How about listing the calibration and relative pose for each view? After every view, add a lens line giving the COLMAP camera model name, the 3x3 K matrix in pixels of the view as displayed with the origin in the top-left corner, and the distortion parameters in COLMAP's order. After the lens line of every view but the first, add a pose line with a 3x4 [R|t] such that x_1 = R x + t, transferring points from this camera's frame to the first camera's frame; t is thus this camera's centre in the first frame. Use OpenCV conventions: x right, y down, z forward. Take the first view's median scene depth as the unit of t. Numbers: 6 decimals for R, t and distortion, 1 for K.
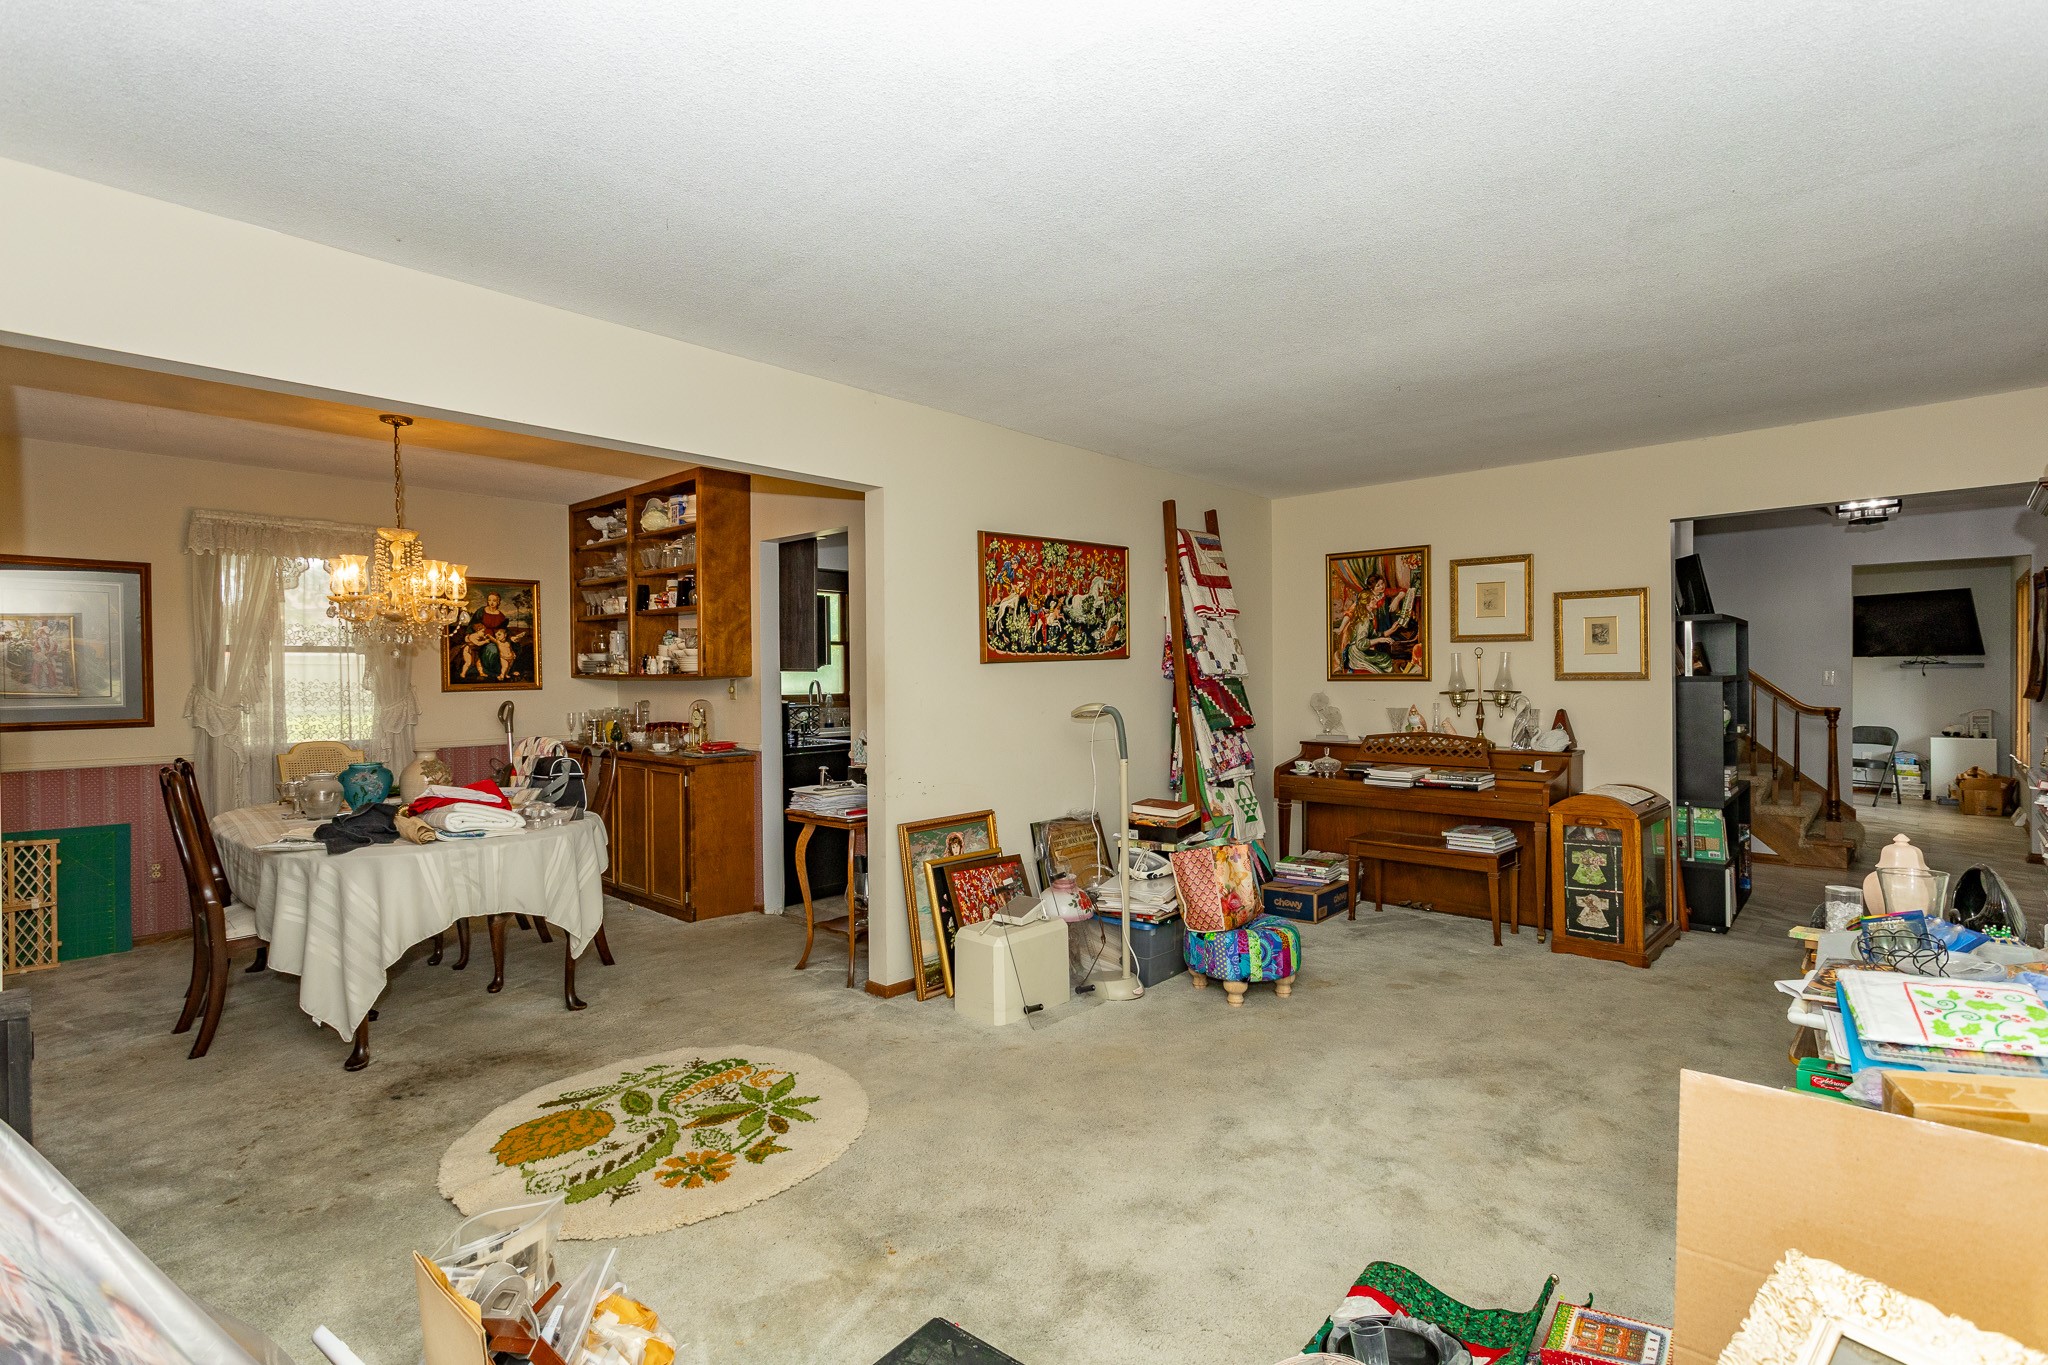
lens RADIAL K [[972.3, 0, 1034.7], [0, 972.3, 683.8], [0, 0, 1]] dist [-0.002236, 0.000937]
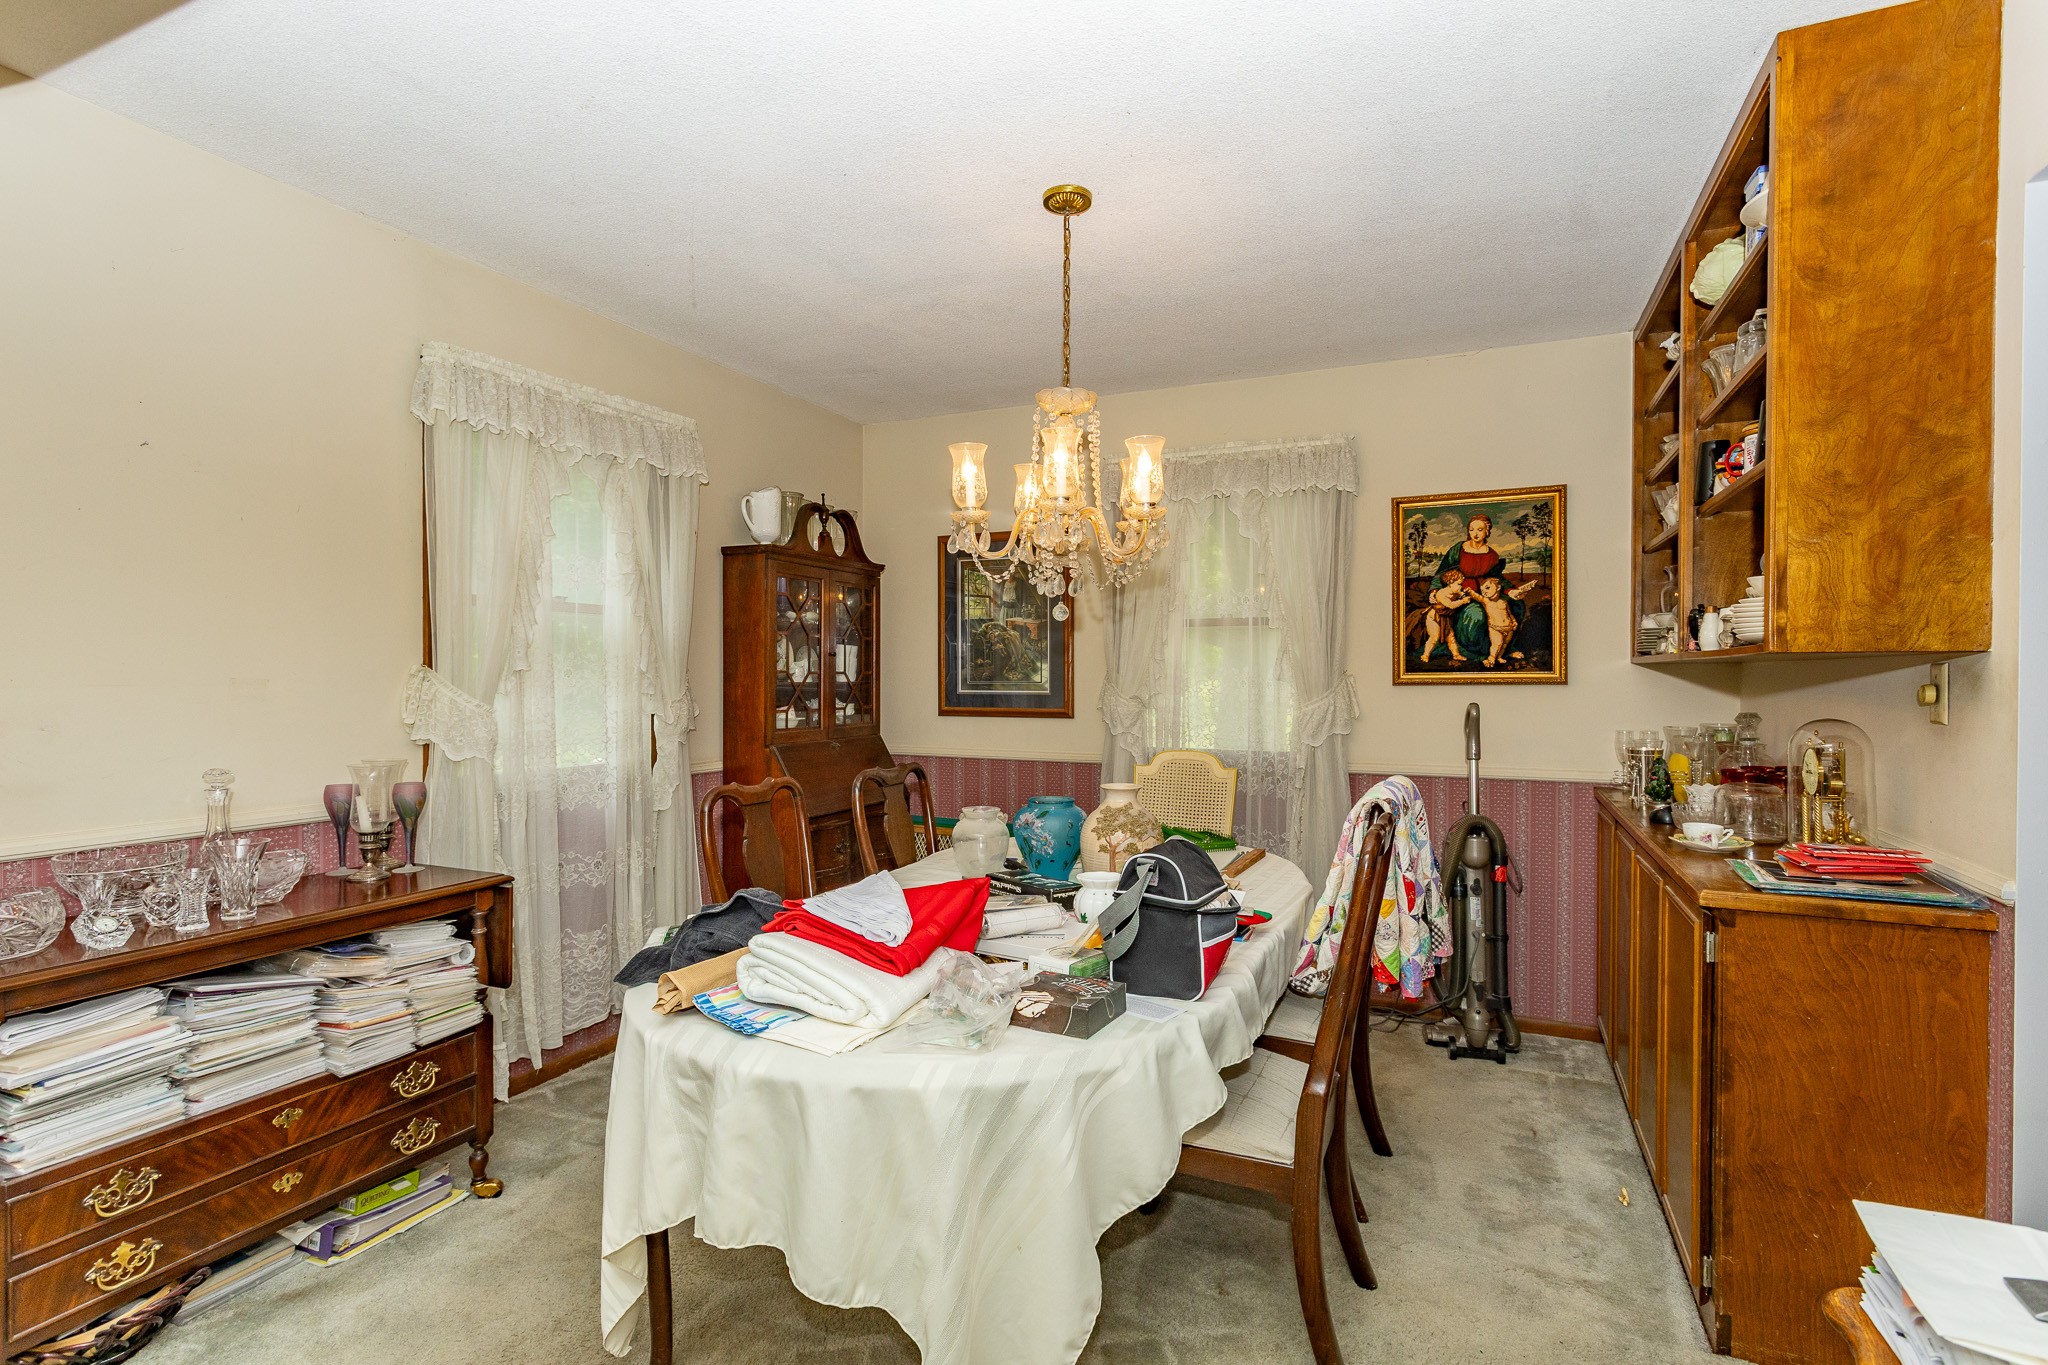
lens RADIAL K [[972.3, 0, 1025.8], [0, 972.3, 672.3], [0, 0, 1]] dist [-0.002236, 0.000937]
pose [[0.311351, 0.005236, -0.950280, -0.107492], [-0.012425, 0.999922, 0.001438, 0.002918], [0.950214, 0.011360, 0.311392, 0.700016]]
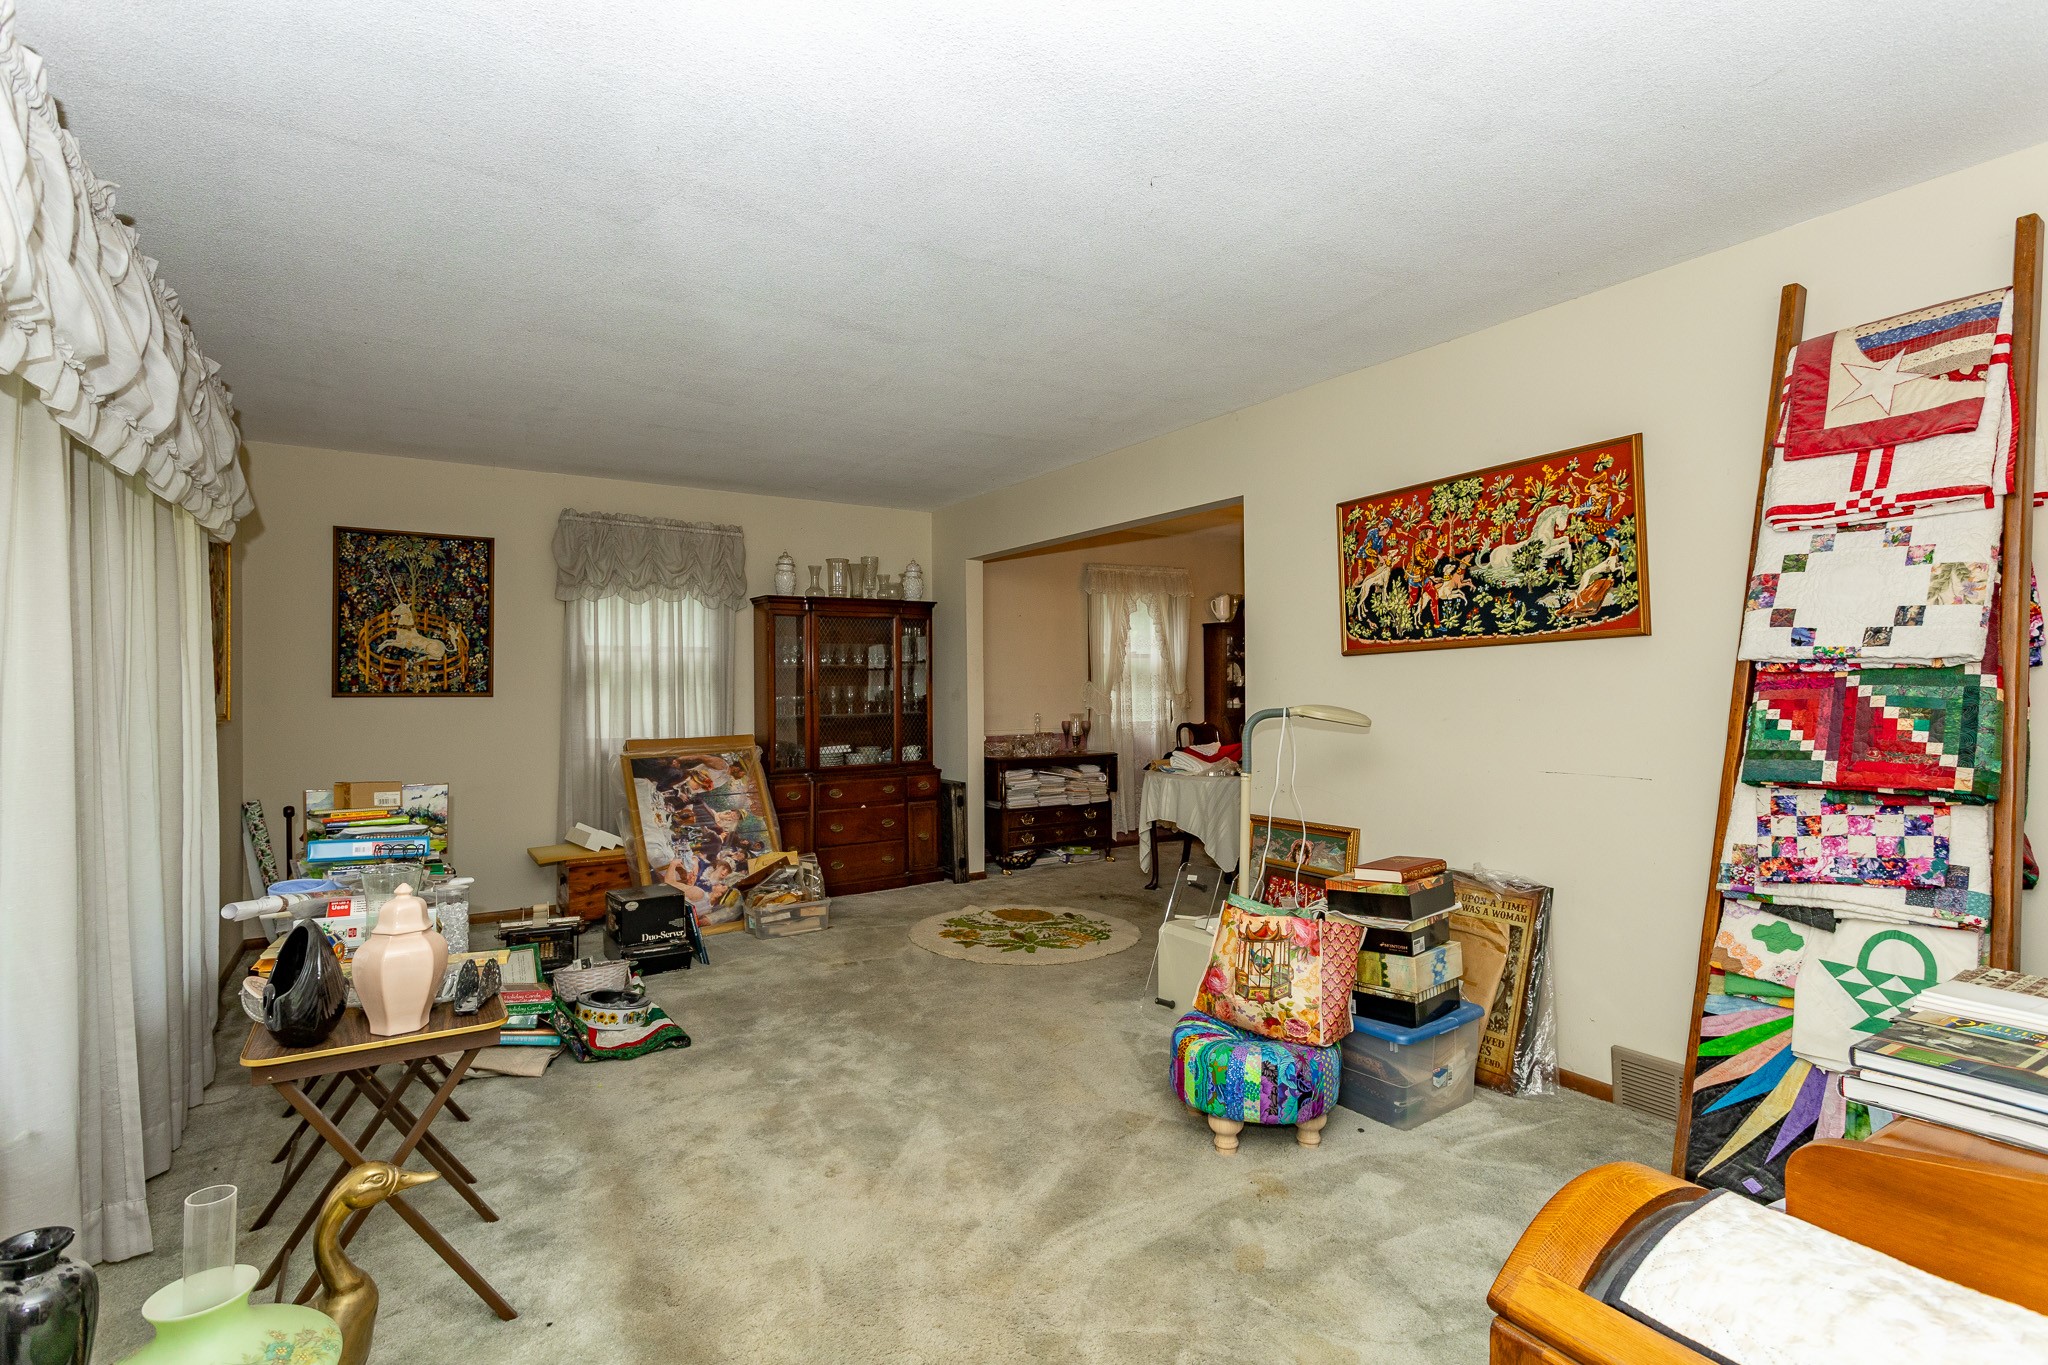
lens RADIAL K [[972.3, 0, 1020.6], [0, 972.3, 684.2], [0, 0, 1]] dist [-0.002236, 0.000937]
pose [[-0.265466, 0.007650, -0.964090, 0.761791], [0.000226, 0.999969, 0.007873, -0.002525], [0.964120, 0.001872, -0.265460, 0.850115]]
